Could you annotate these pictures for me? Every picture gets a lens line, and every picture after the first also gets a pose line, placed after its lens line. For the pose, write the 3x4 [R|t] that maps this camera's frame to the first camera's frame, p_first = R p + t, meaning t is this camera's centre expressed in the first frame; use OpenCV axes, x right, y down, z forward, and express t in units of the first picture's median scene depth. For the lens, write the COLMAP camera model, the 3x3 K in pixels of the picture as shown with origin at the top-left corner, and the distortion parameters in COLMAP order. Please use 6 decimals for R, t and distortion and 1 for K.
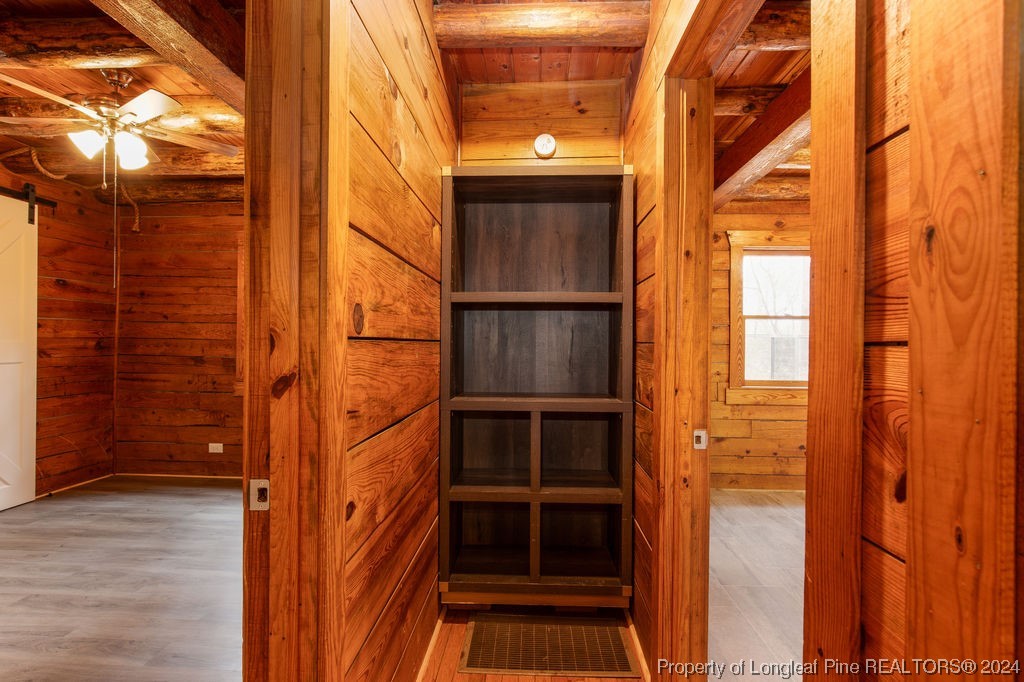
lens RADIAL K [[481.3, 0, 512.0], [0, 481.3, 341.0], [0, 0, 1]] dist [-0.025614, 0.010507]
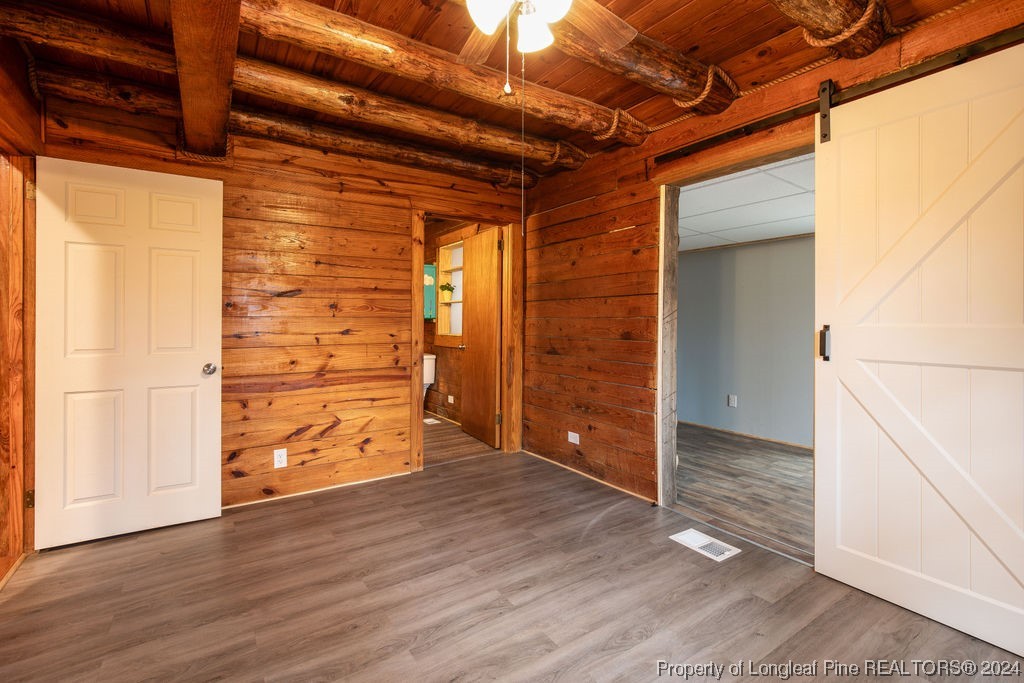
lens RADIAL K [[472.3, 0, 512.2], [0, 472.3, 324.2], [0, 0, 1]] dist [-0.000211, 0.000323]
pose [[-0.808639, -0.004047, -0.588292, -0.264370], [-0.006688, 0.999975, 0.002313, 0.000835], [0.588268, 0.005805, -0.808645, 0.844903]]
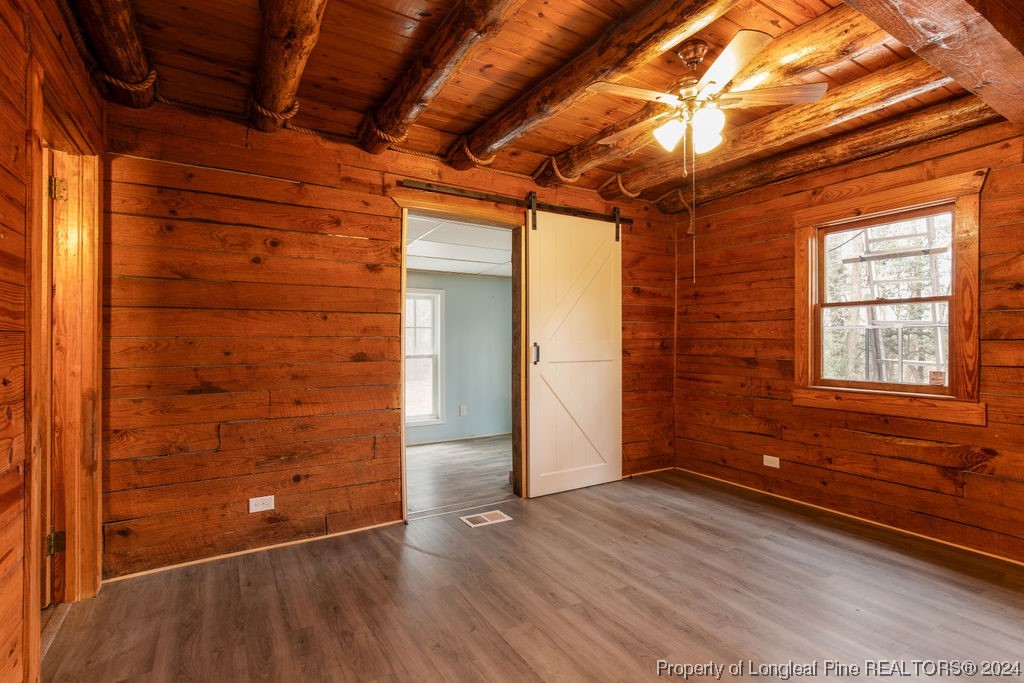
lens RADIAL K [[491.4, 0, 512.0], [0, 491.4, 341.5], [0, 0, 1]] dist [-0.000619, 0.000079]
pose [[0.554721, -0.007251, -0.832005, -0.139406], [0.007031, 0.999967, -0.004027, 0.001838], [0.832007, -0.003616, 0.554754, 0.102162]]
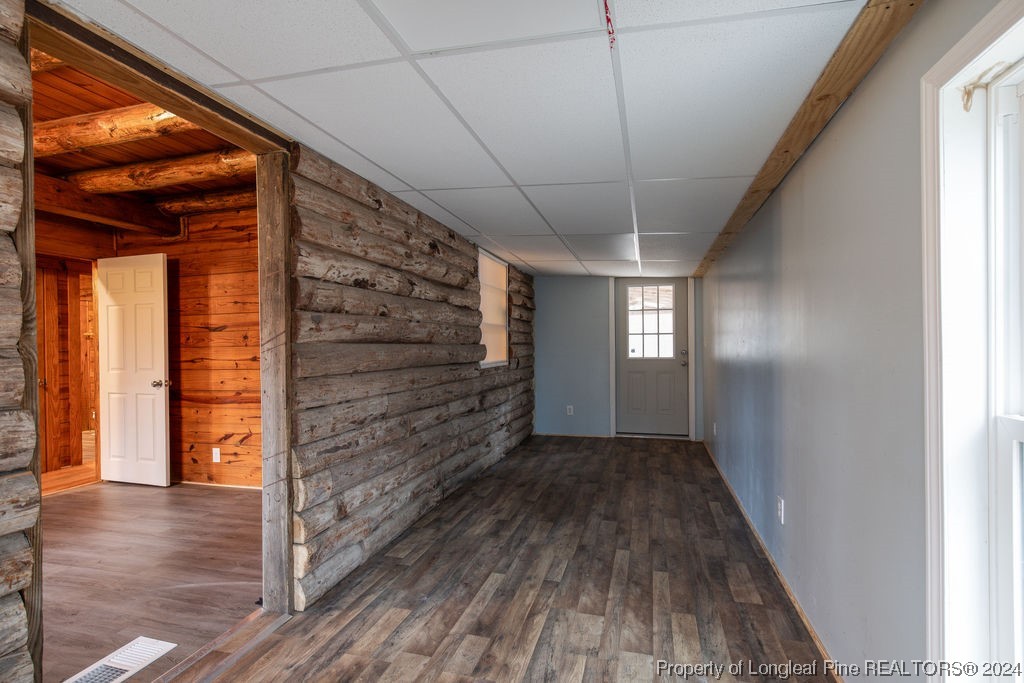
lens RADIAL K [[475.9, 0, 511.0], [0, 475.9, 348.0], [0, 0, 1]] dist [0.000444, 0.000073]
pose [[-0.971629, 0.004168, 0.236475, -1.268820], [0.005043, 0.999982, 0.003096, -0.004212], [-0.236458, 0.004200, -0.971633, 0.836182]]
